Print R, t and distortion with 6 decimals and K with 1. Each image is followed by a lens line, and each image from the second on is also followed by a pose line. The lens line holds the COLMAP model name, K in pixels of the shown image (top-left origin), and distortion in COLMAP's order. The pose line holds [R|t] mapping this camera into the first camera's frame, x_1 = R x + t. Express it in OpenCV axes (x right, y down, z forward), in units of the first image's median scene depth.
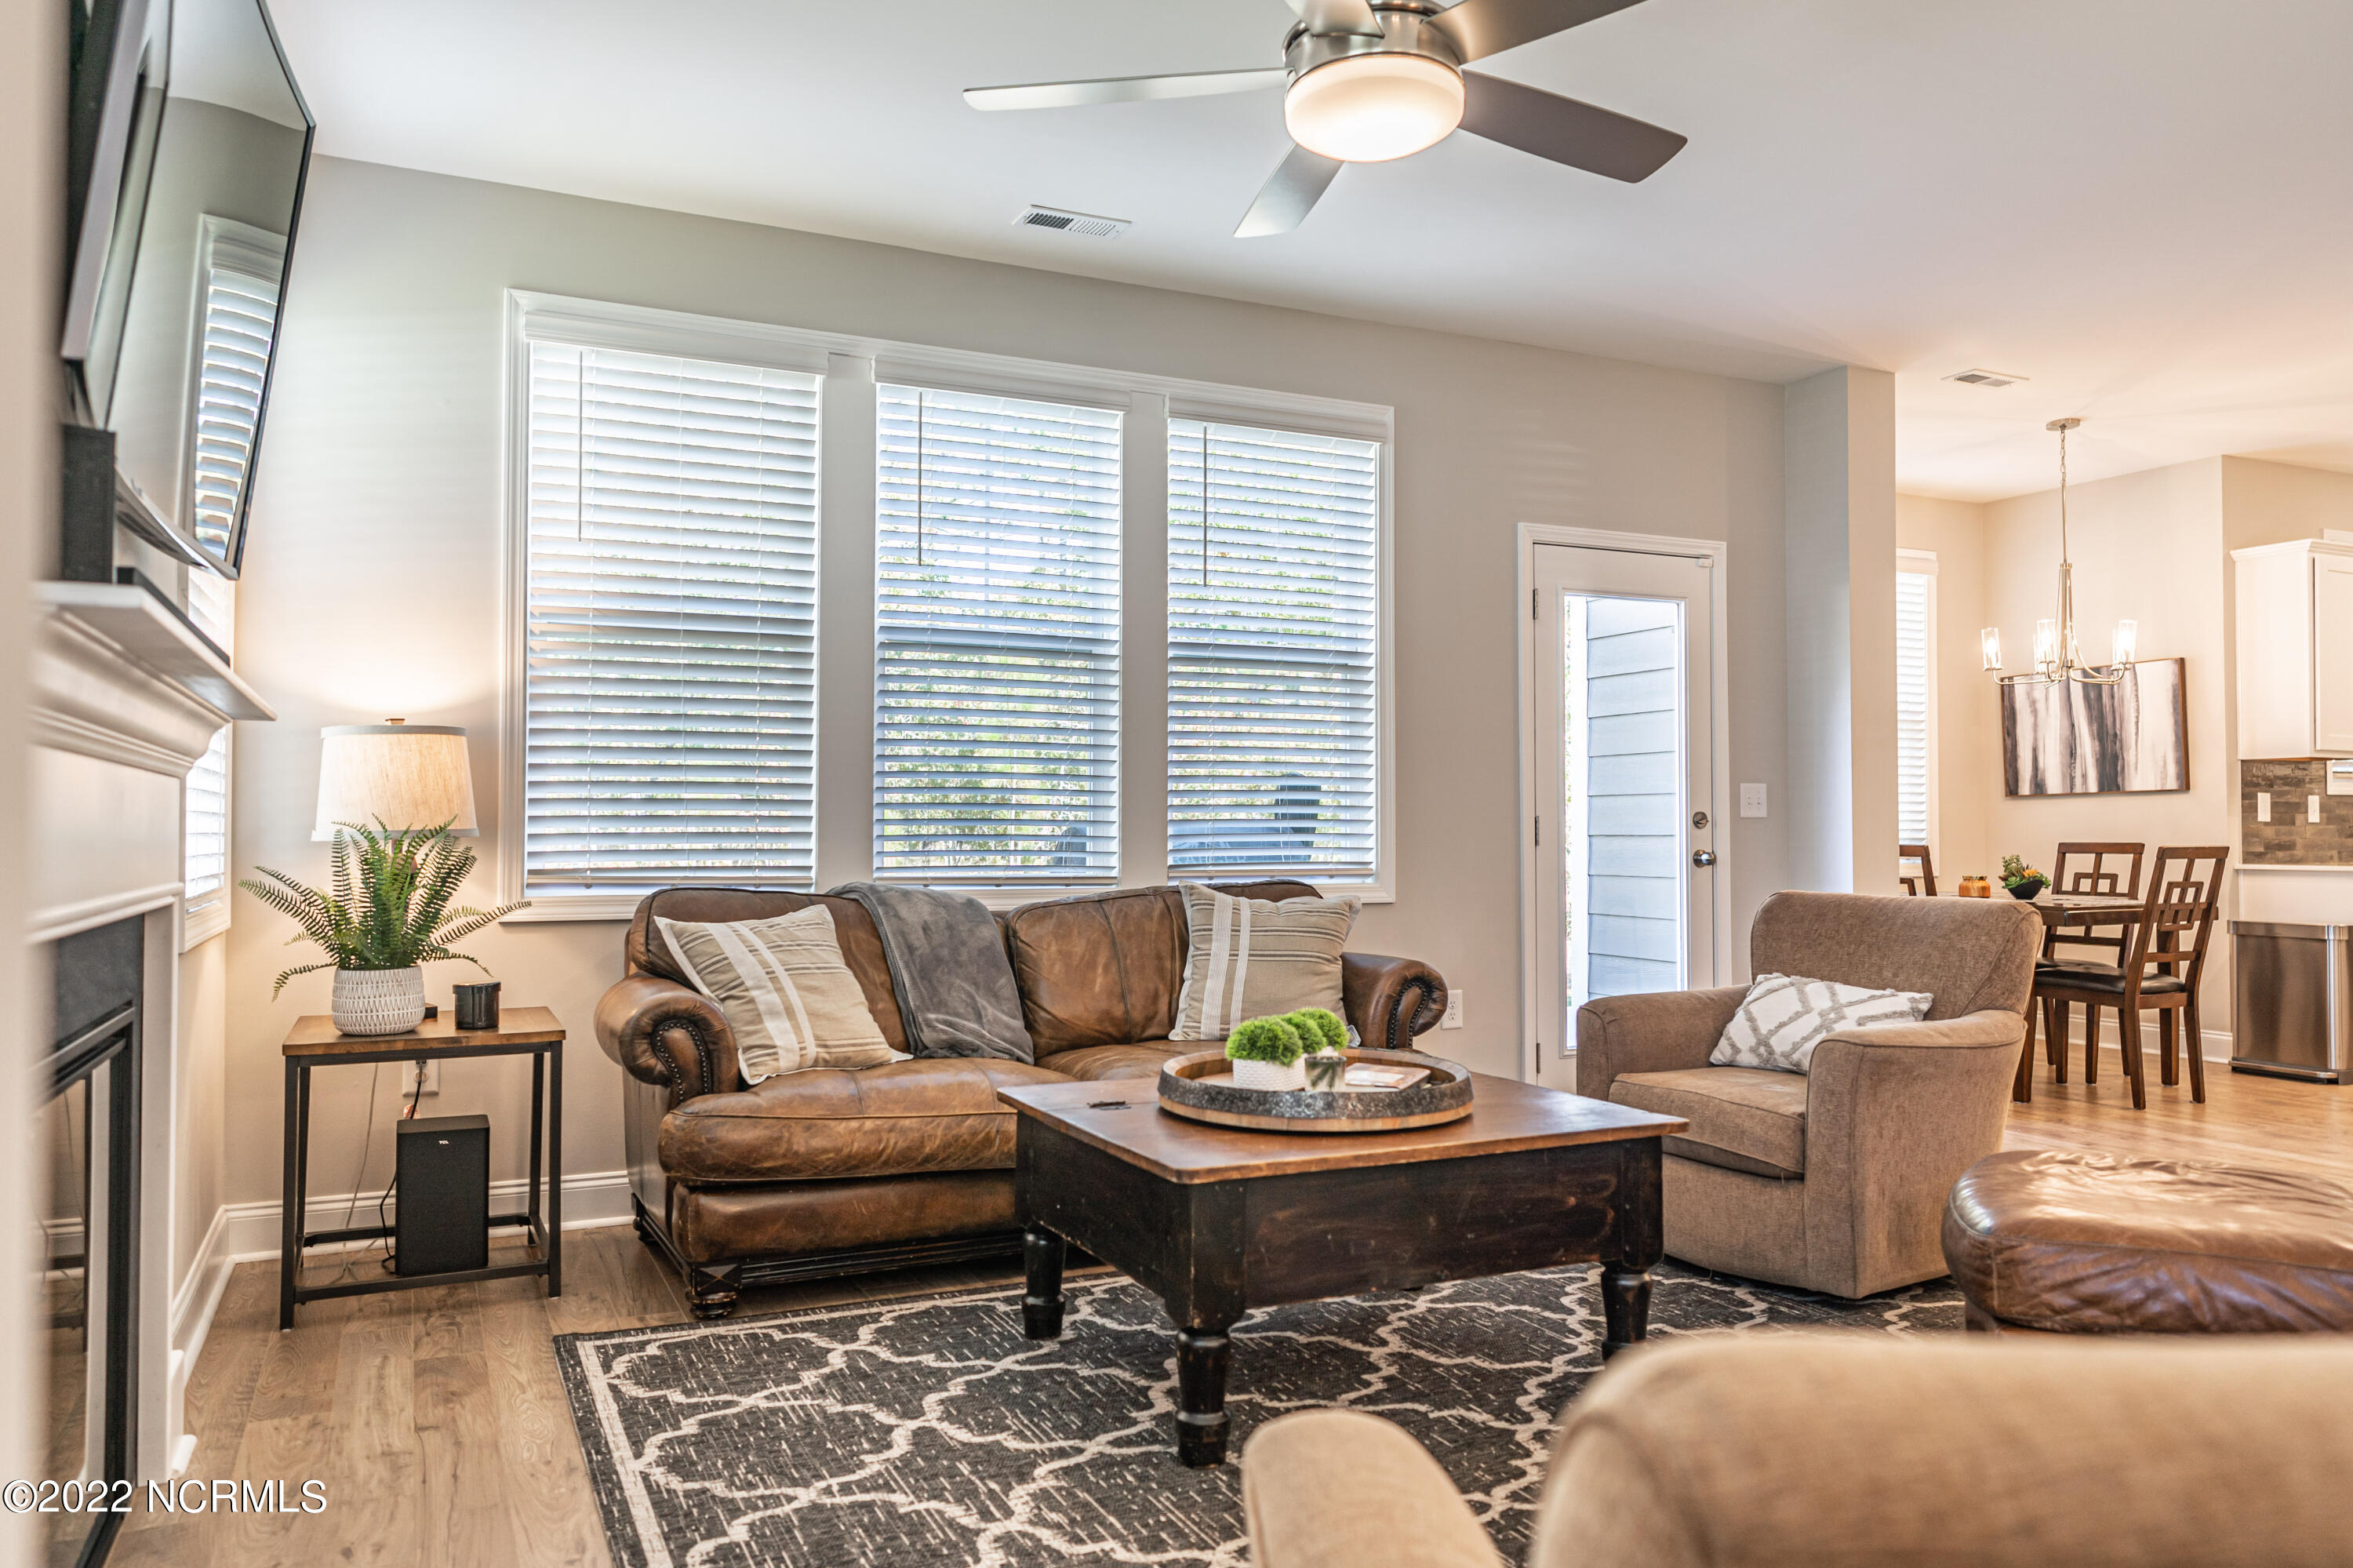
lens RADIAL K [[1564.8, 0, 1152.2], [0, 1564.8, 800.8], [0, 0, 1]] dist [0.003437, 0.002766]
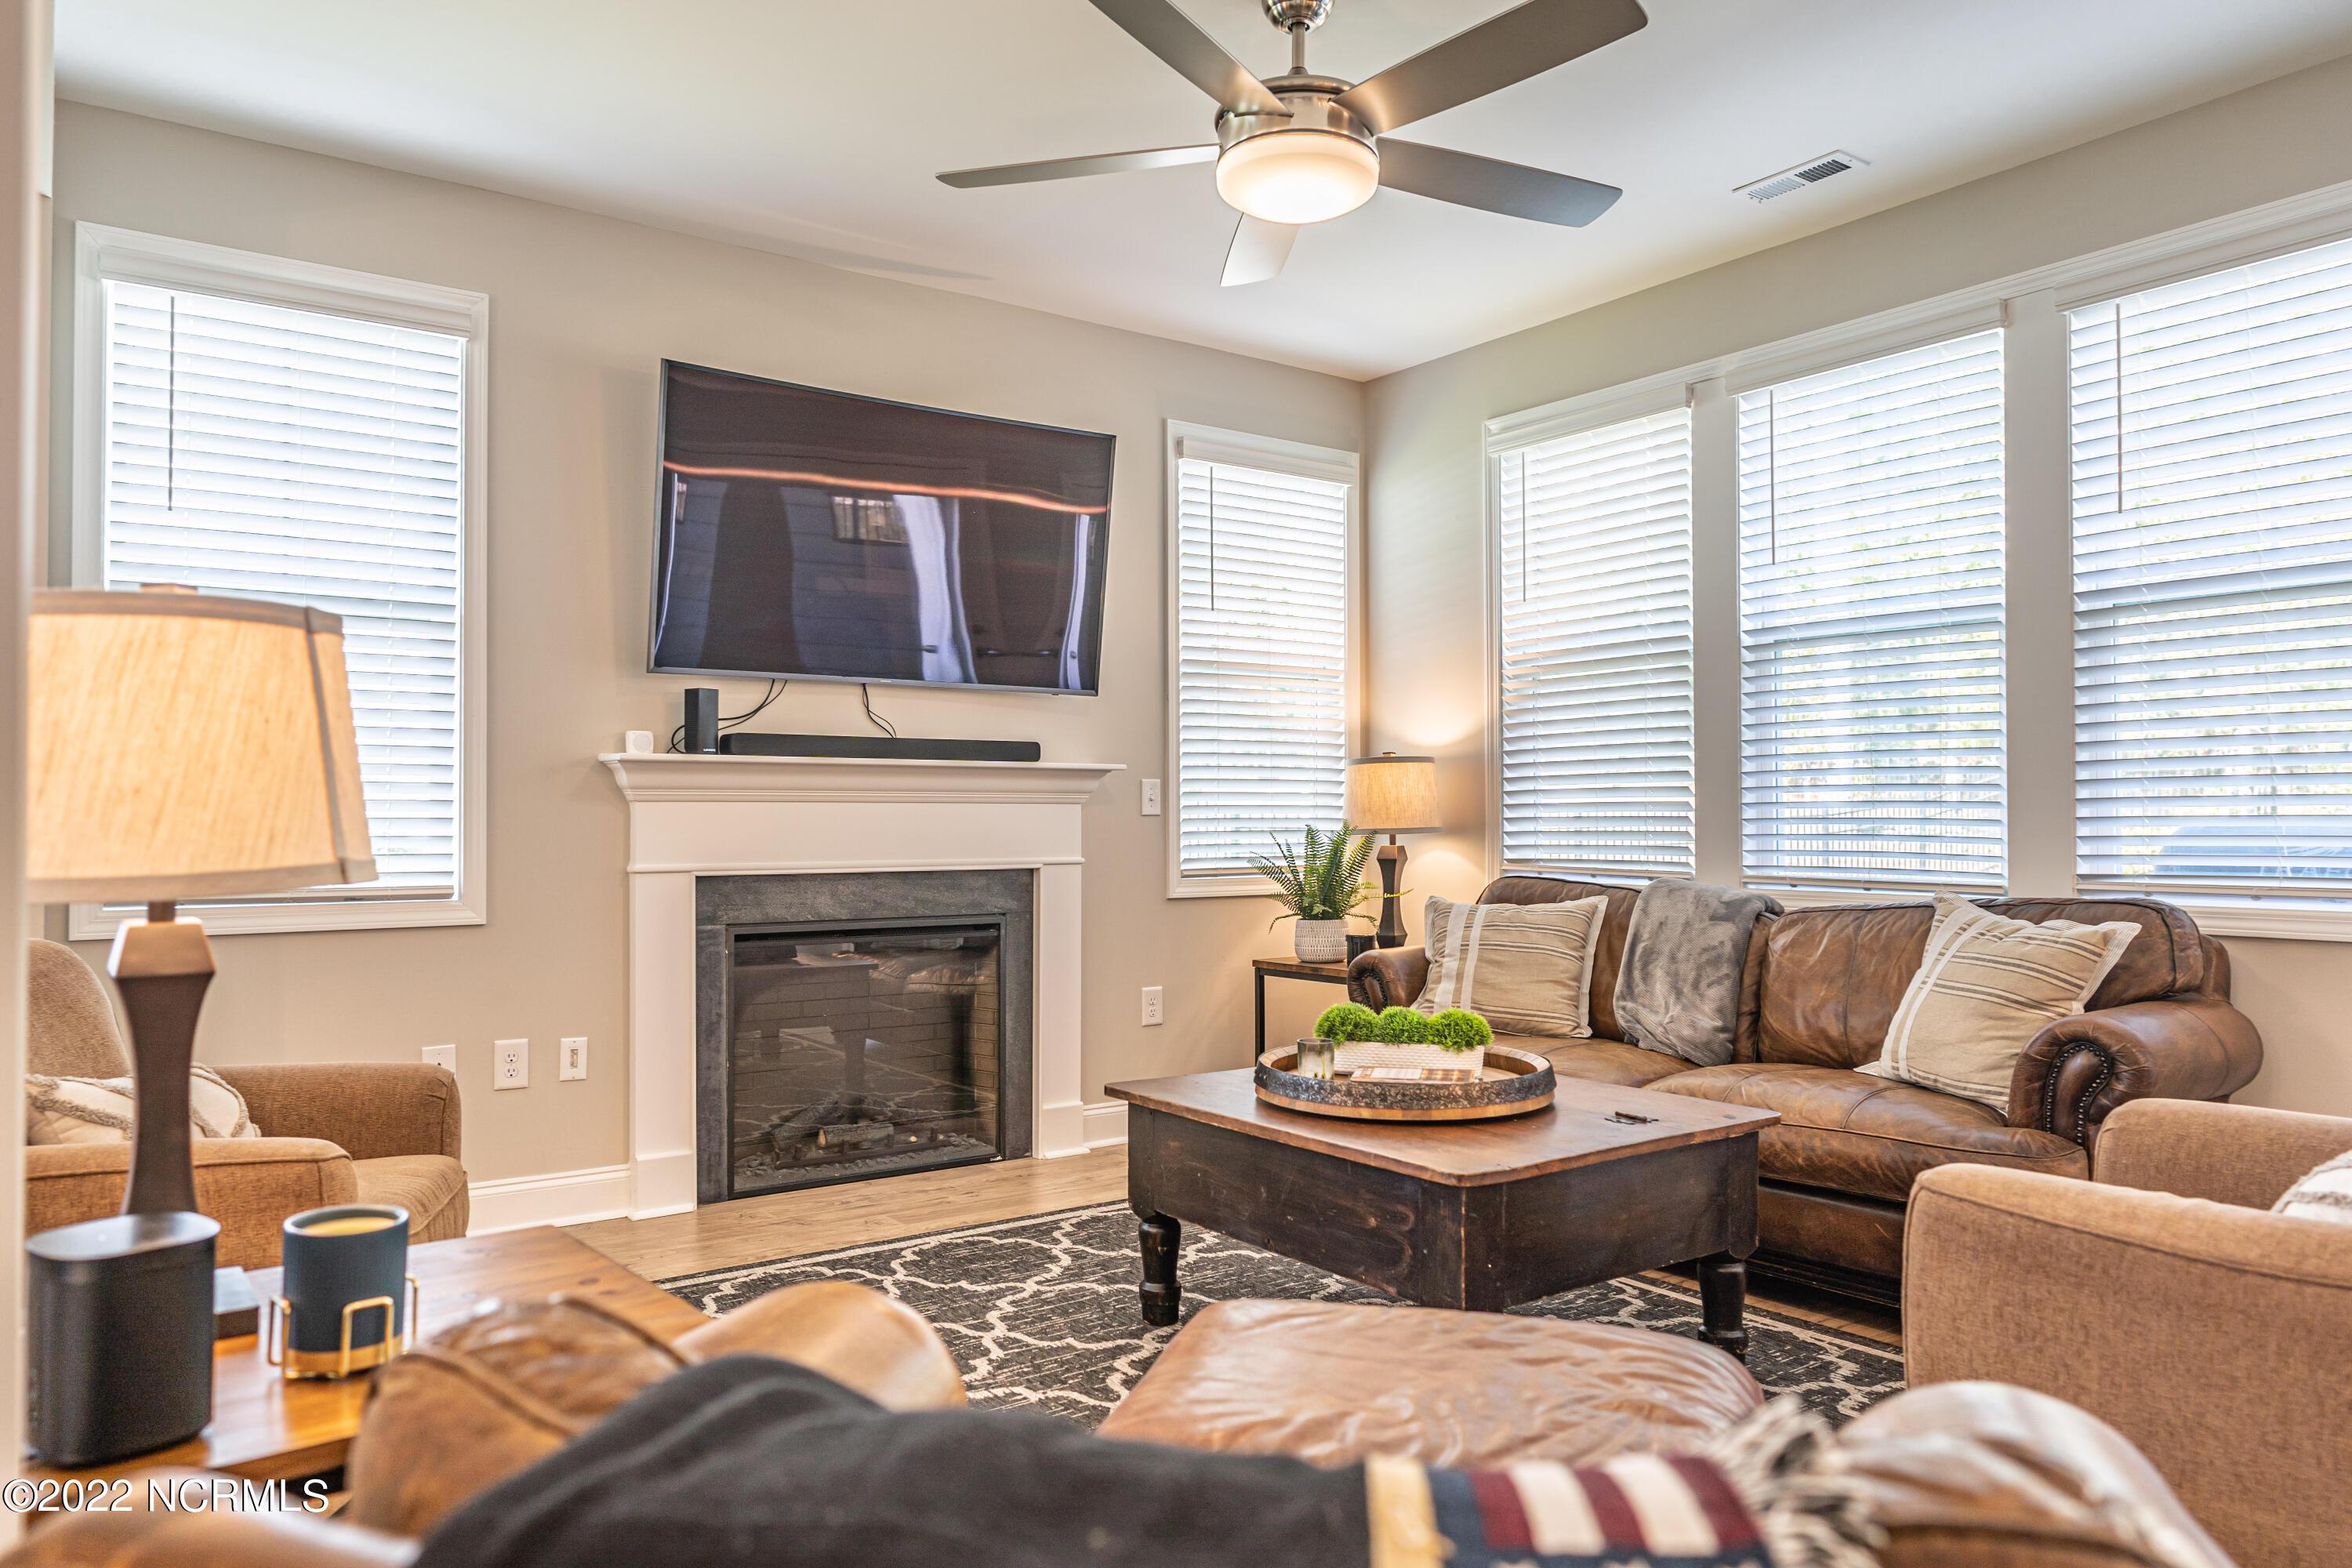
lens RADIAL K [[1564.1, 0, 1193.1], [0, 1564.1, 773.5], [0, 0, 1]] dist [0.003437, 0.002766]
pose [[0.196067, -0.031139, -0.980096, 0.818065], [0.022611, 0.999373, -0.027228, 0.002200], [0.980330, -0.016823, 0.196649, 0.481830]]
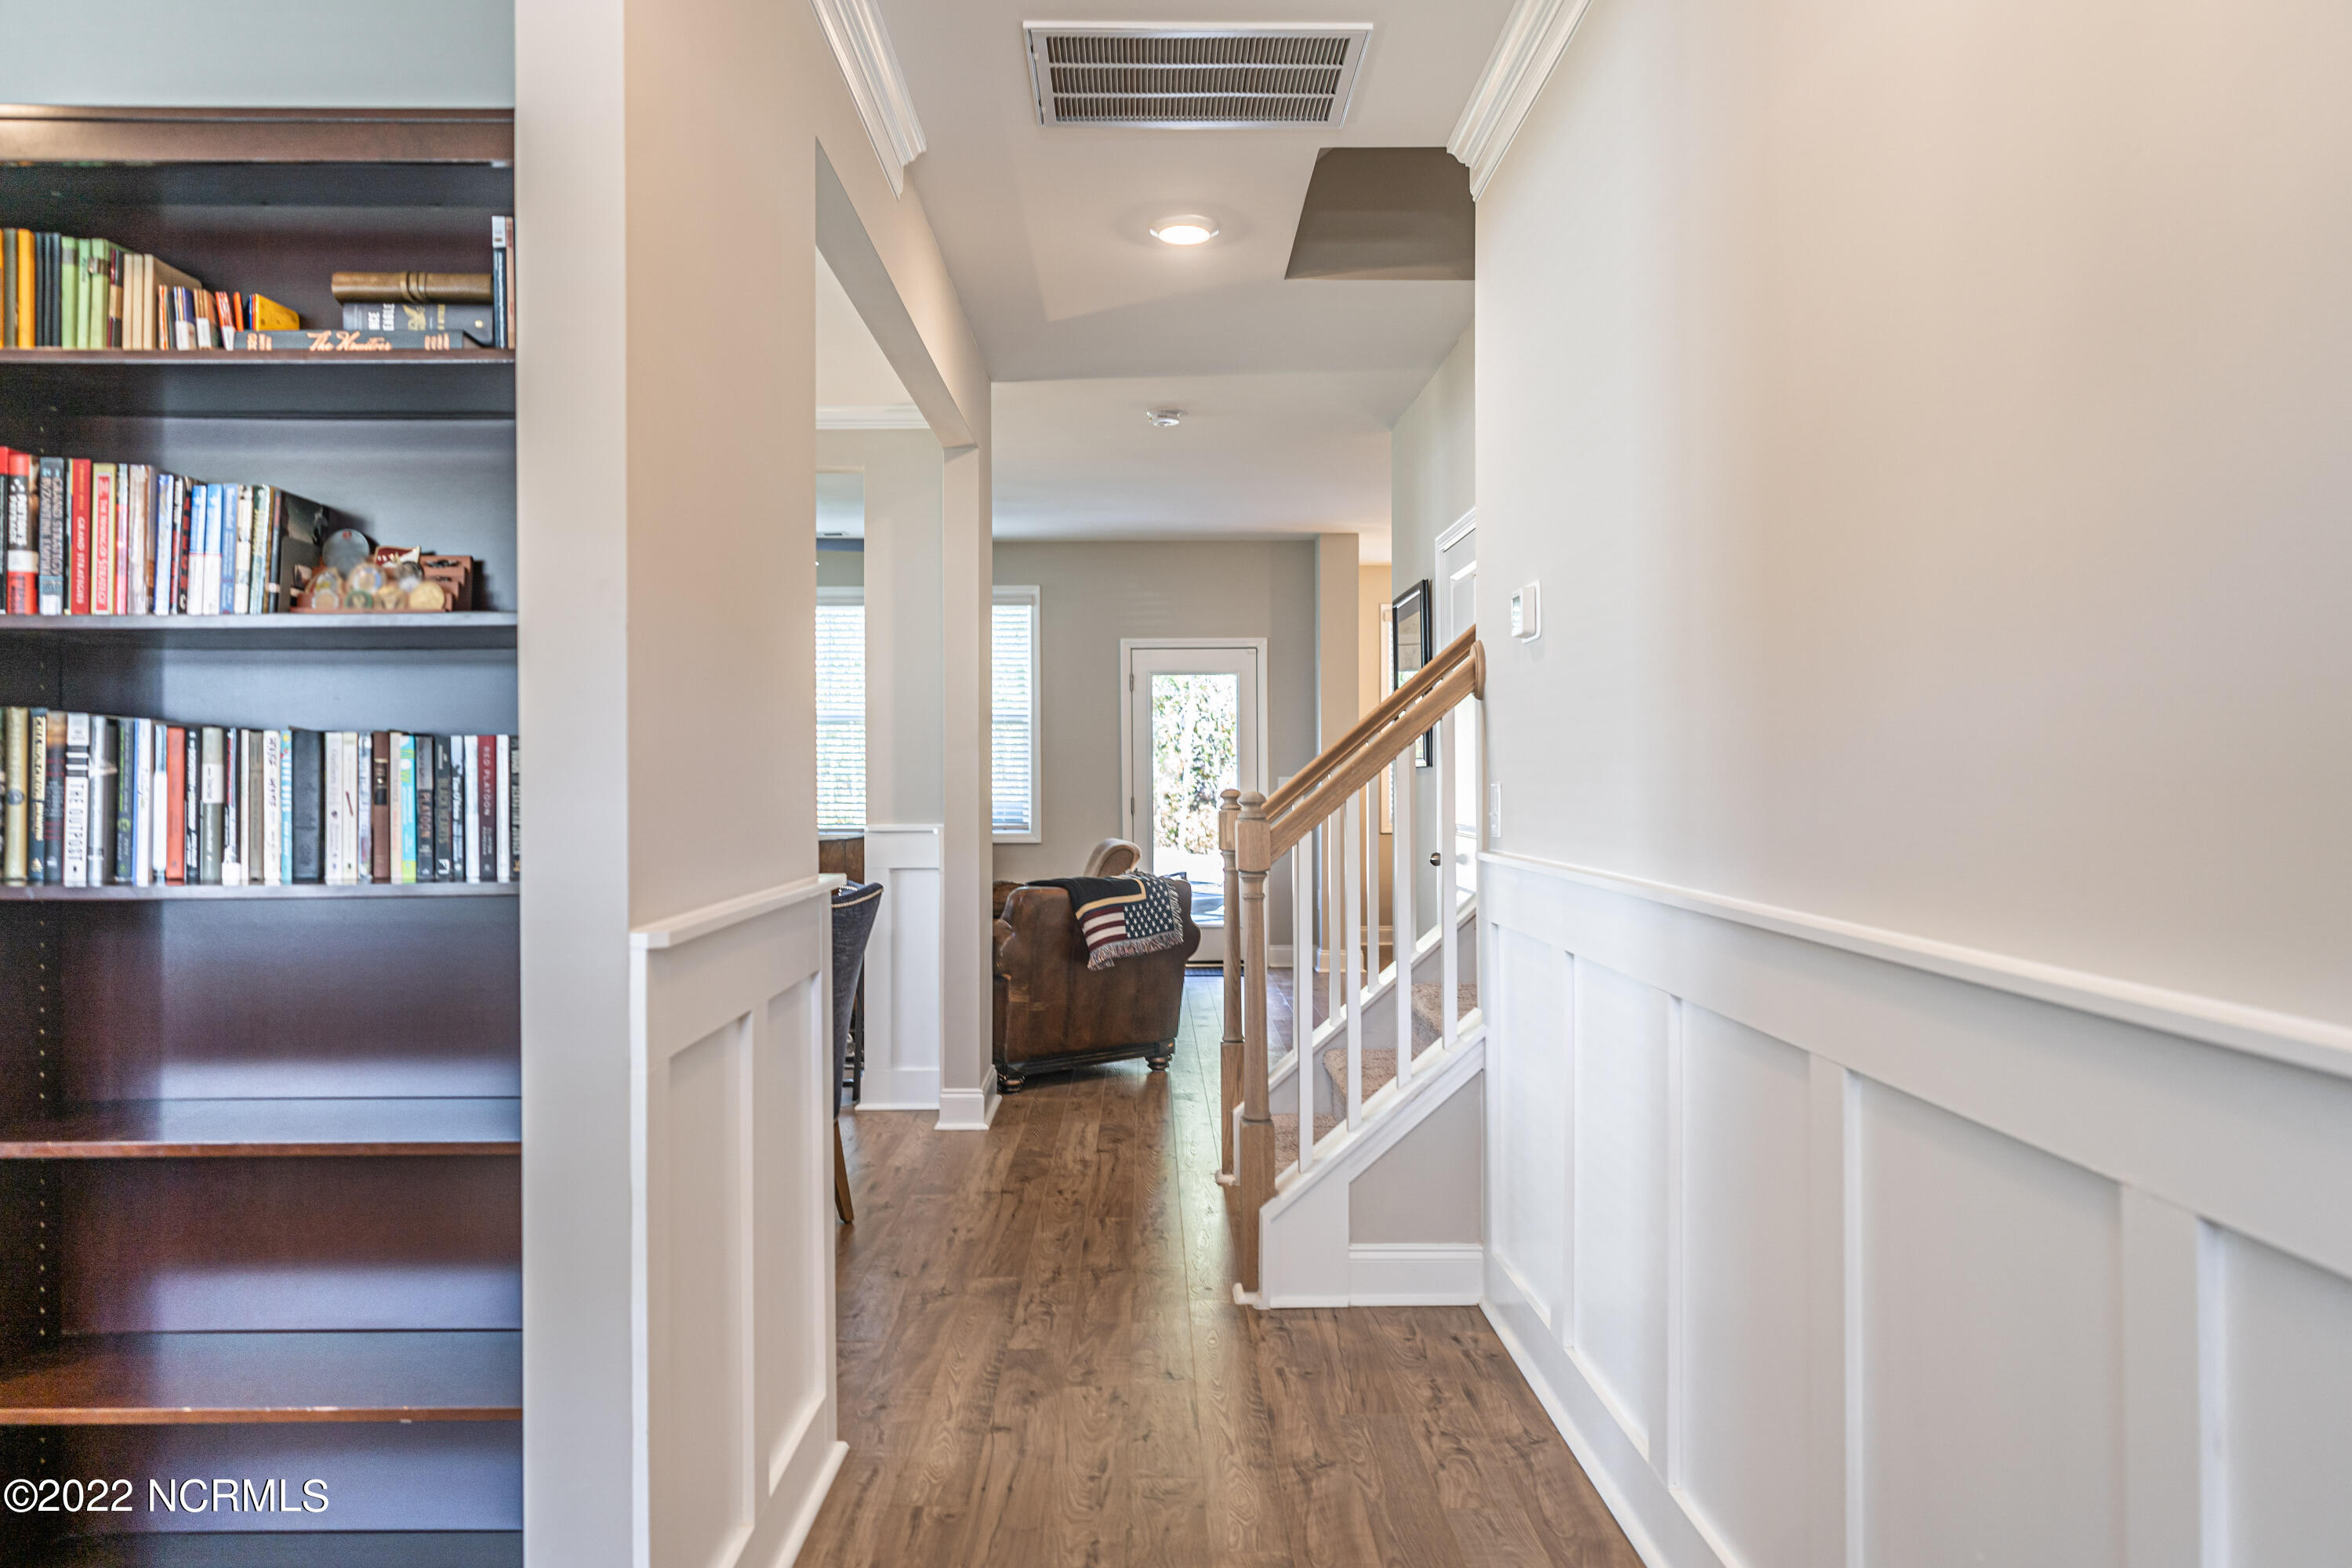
lens RADIAL K [[1564.1, 0, 1183.6], [0, 1564.1, 785.2], [0, 0, 1]] dist [0.003437, 0.002766]
pose [[0.921903, -0.002425, -0.387413, 1.337547], [0.013170, 0.999599, 0.025083, -0.065828], [0.387197, -0.028227, 0.921565, -0.896473]]
